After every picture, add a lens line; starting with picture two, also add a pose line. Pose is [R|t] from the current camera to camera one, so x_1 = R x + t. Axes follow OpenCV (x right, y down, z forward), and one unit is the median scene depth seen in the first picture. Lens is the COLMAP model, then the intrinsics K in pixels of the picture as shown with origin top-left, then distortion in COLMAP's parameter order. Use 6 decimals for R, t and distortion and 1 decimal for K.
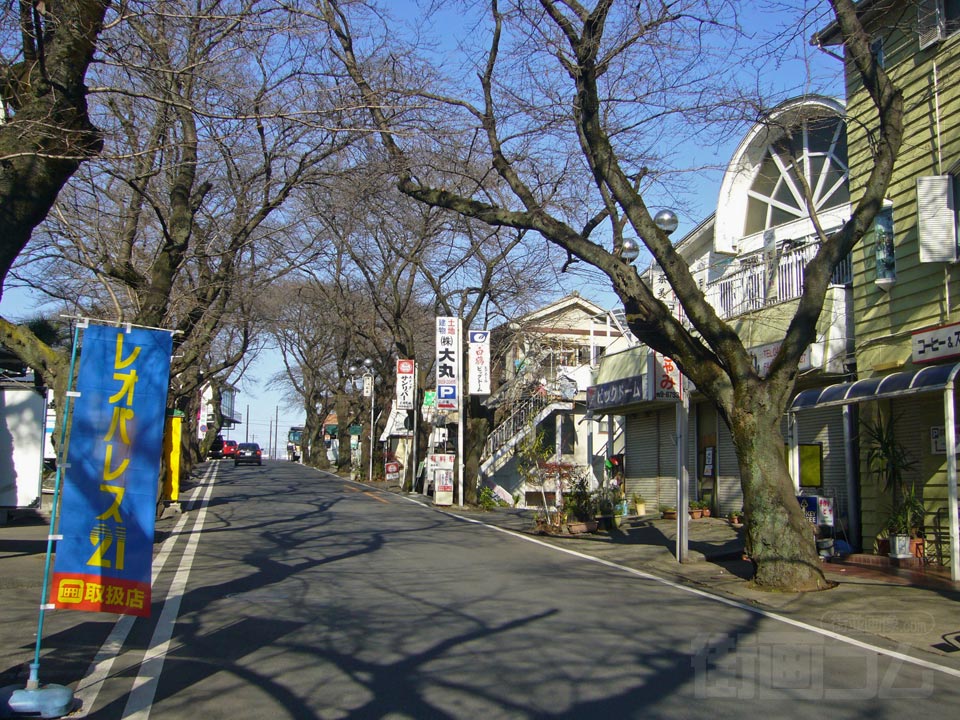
lens RADIAL K [[1169.9, 0, 480.0], [0, 1169.9, 360.0], [0, 0, 1]] dist [-0.025228, -0.029518]
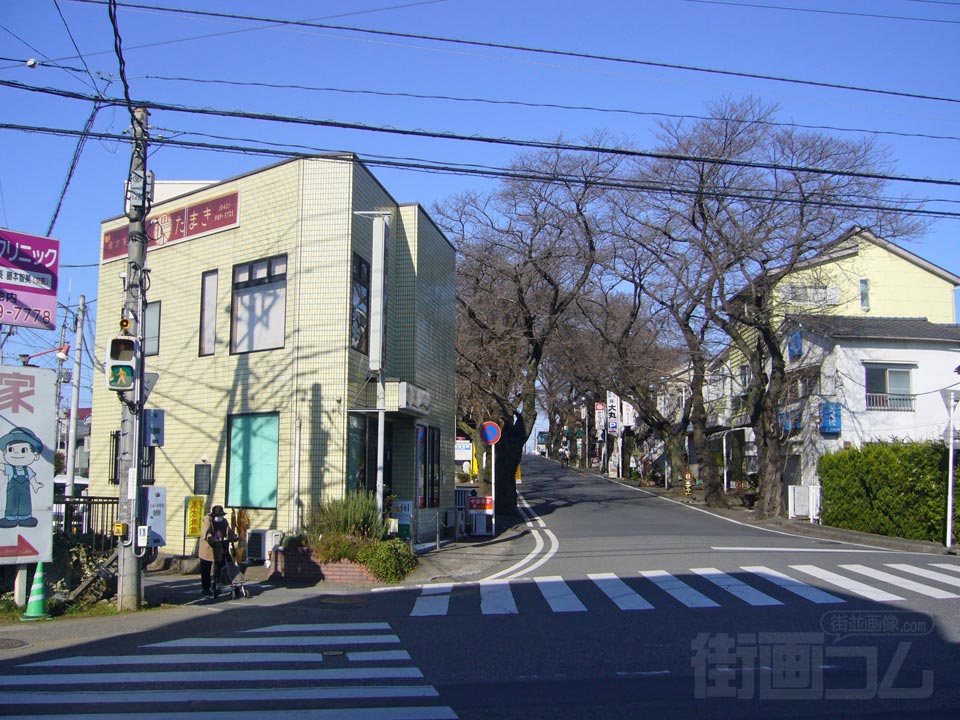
lens RADIAL K [[1169.9, 0, 480.0], [0, 1169.9, 360.0], [0, 0, 1]] dist [-0.025228, -0.029518]
pose [[0.978220, -0.029382, -0.205483, 0.110647], [0.031067, 0.999505, 0.004978, -0.068445], [0.205235, -0.011253, 0.978648, -0.711647]]
